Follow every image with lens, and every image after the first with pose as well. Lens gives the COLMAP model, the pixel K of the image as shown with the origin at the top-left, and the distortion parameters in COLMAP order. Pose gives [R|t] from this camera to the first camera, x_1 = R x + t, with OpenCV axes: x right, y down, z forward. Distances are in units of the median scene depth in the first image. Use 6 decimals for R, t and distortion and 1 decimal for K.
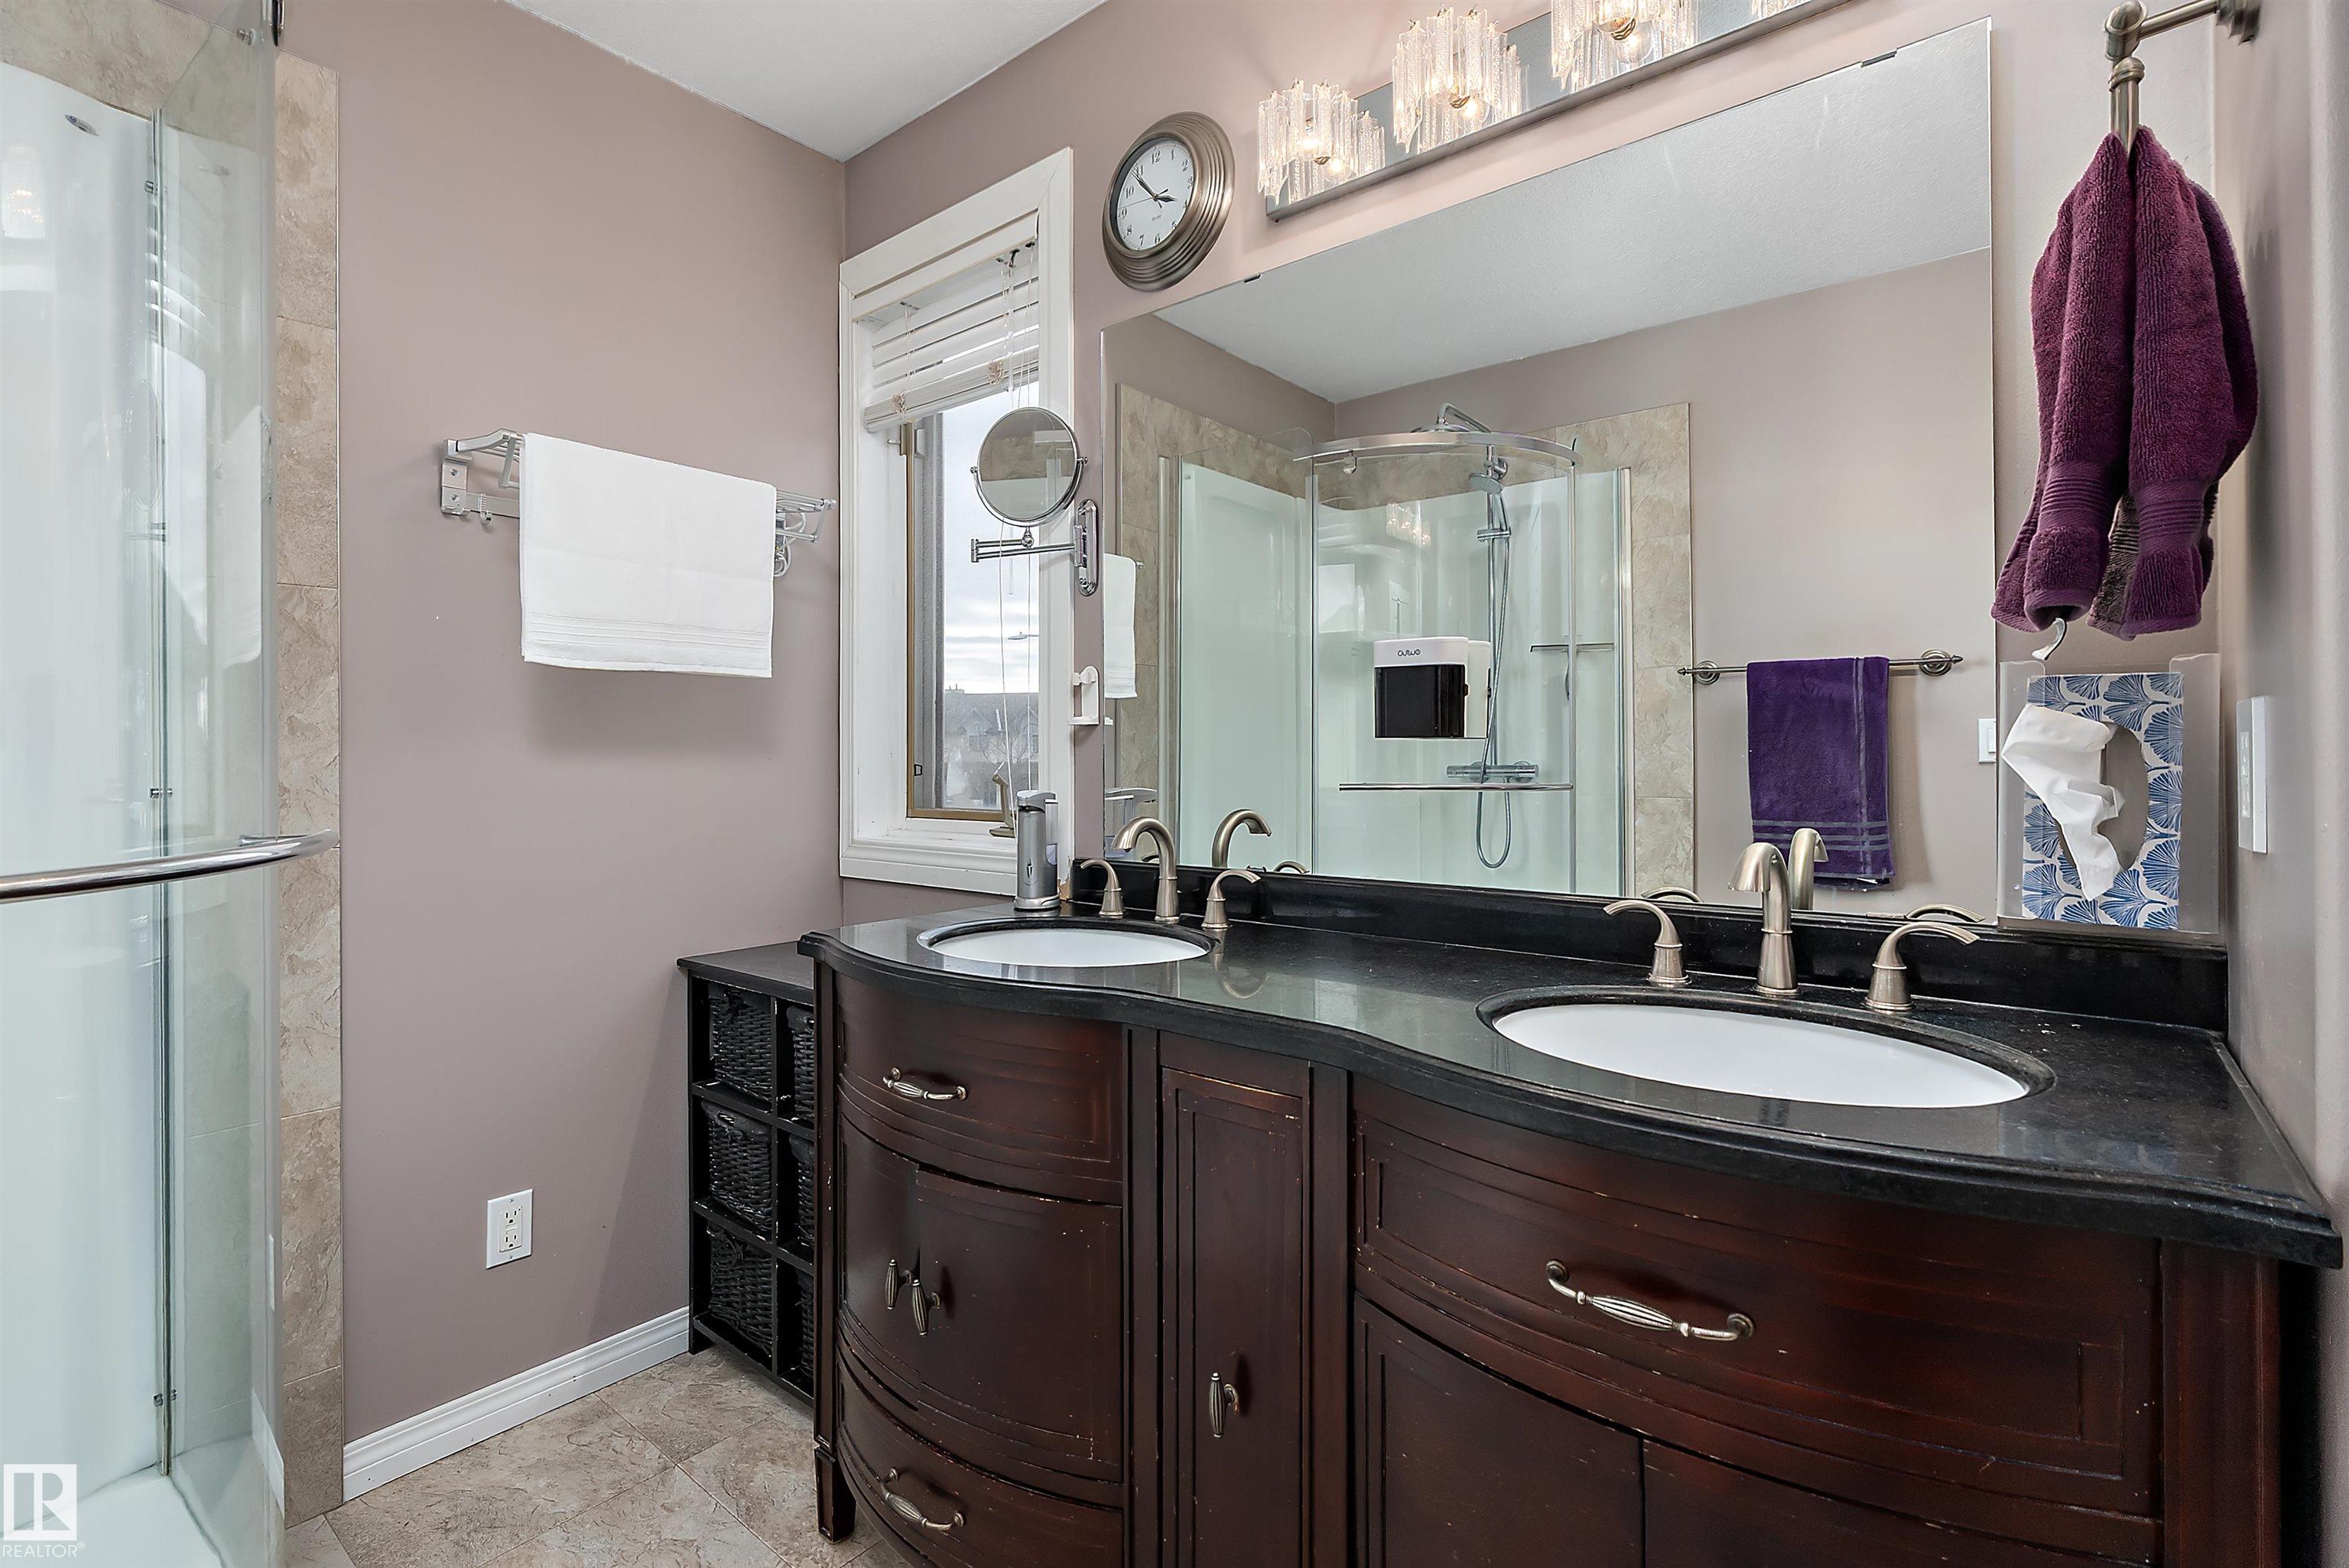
lens RADIAL K [[1056.2, 0, 1164.5], [0, 1056.2, 785.9], [0, 0, 1]] dist [-0.003240, 0.000215]
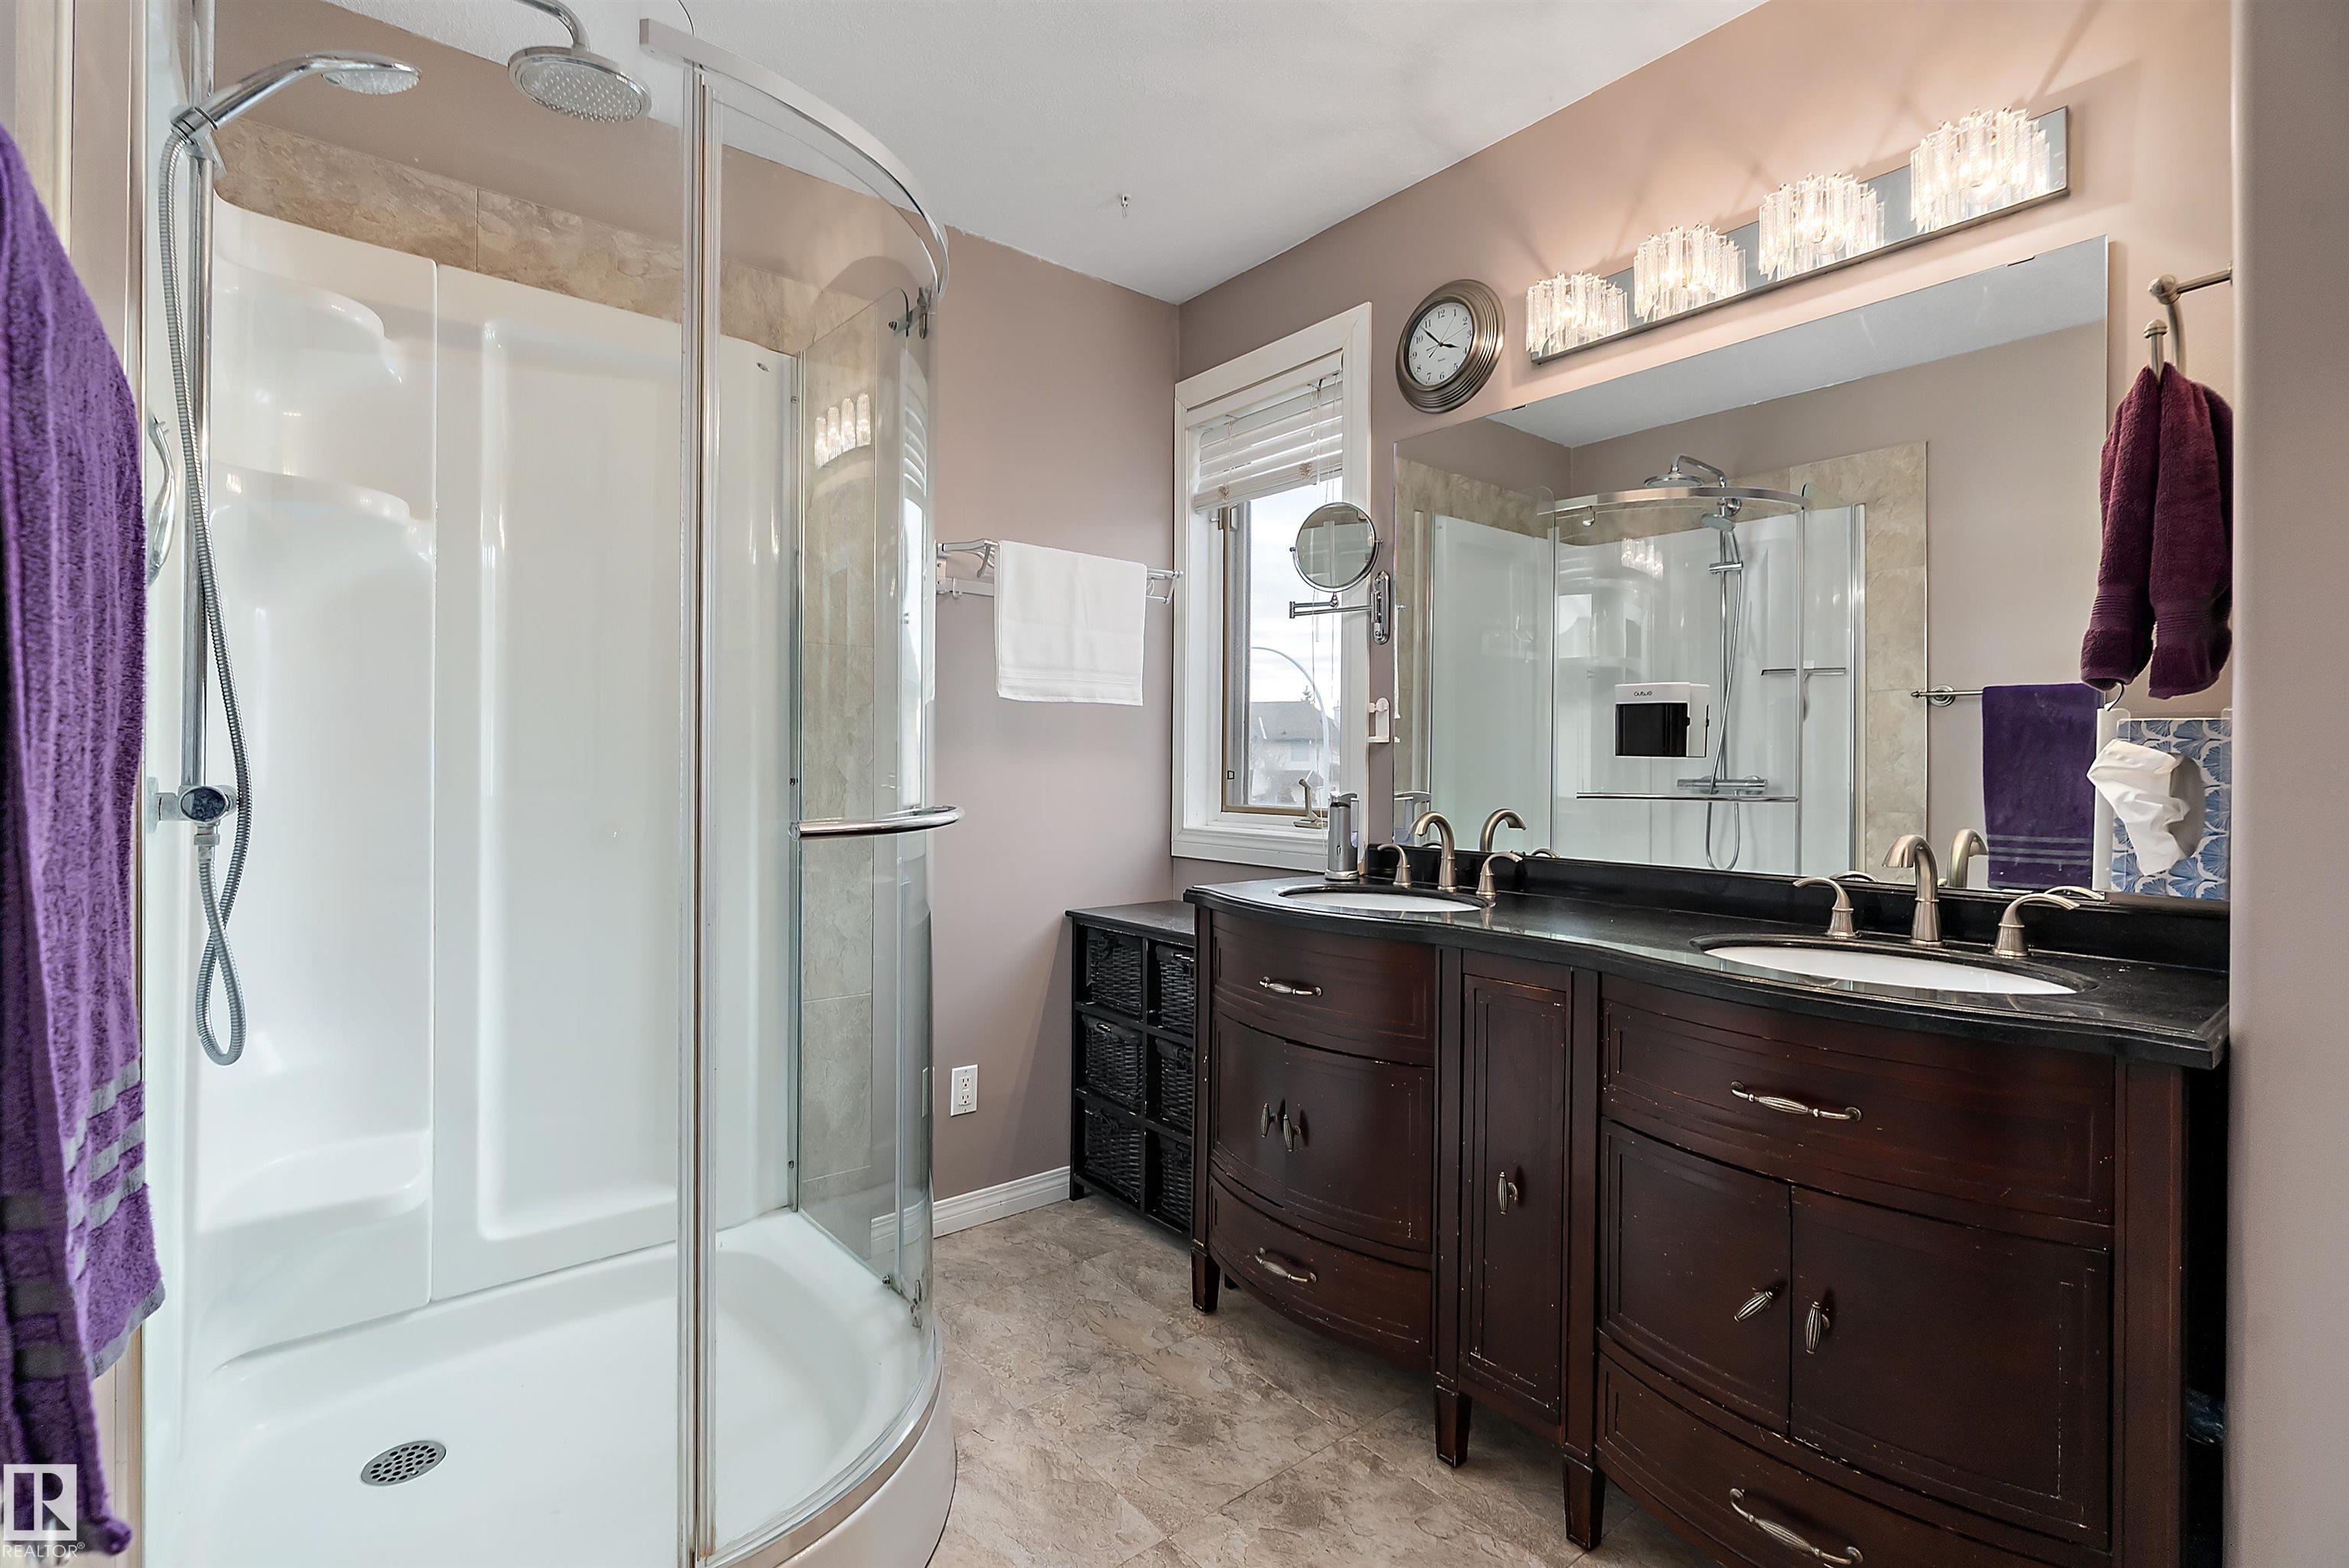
lens RADIAL K [[1066.6, 0, 1145.1], [0, 1066.6, 774.0], [0, 0, 1]] dist [-0.002949, 0.000737]
pose [[0.978706, 0.015205, -0.204705, -0.089898], [-0.019133, 0.999669, -0.017222, 0.010248], [0.204376, 0.020772, 0.978672, -0.373707]]
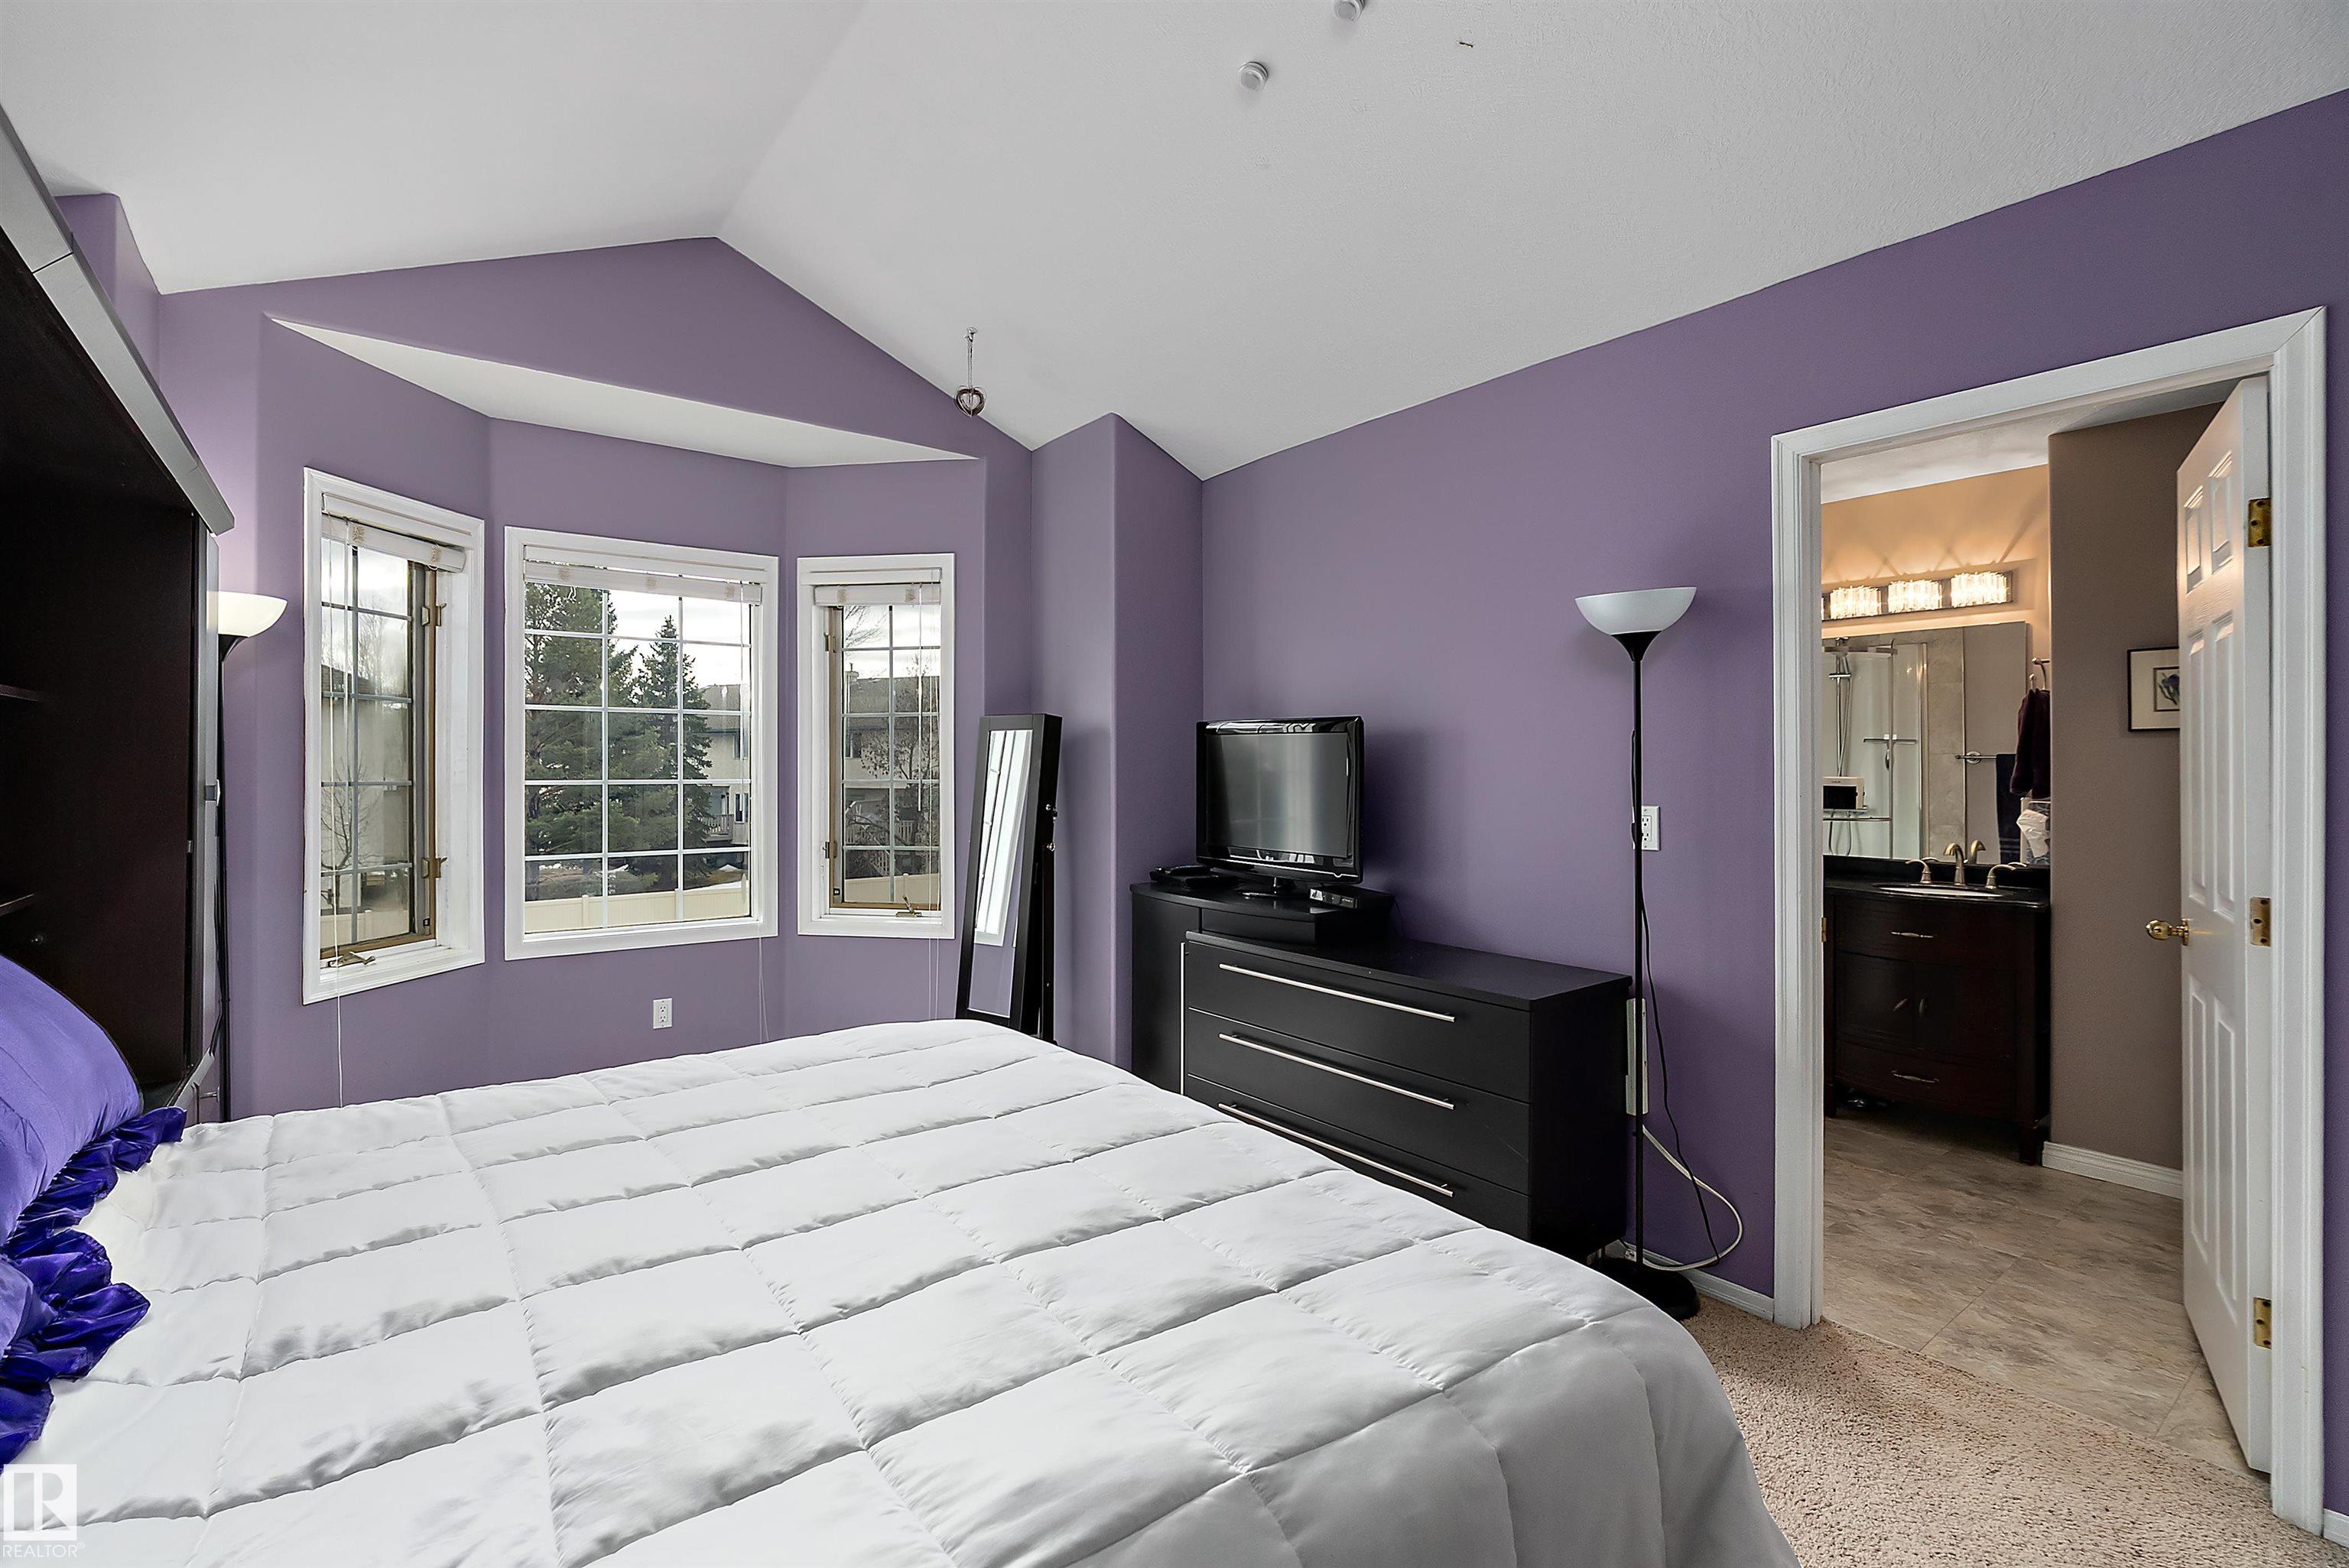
lens RADIAL K [[1056.2, 0, 1164.5], [0, 1056.2, 785.9], [0, 0, 1]] dist [-0.003240, 0.000215]
pose [[0.974016, 0.002509, -0.226467, -0.811035], [-0.003118, 0.999992, -0.002333, -0.082275], [0.226460, 0.002979, 0.974016, -2.025224]]
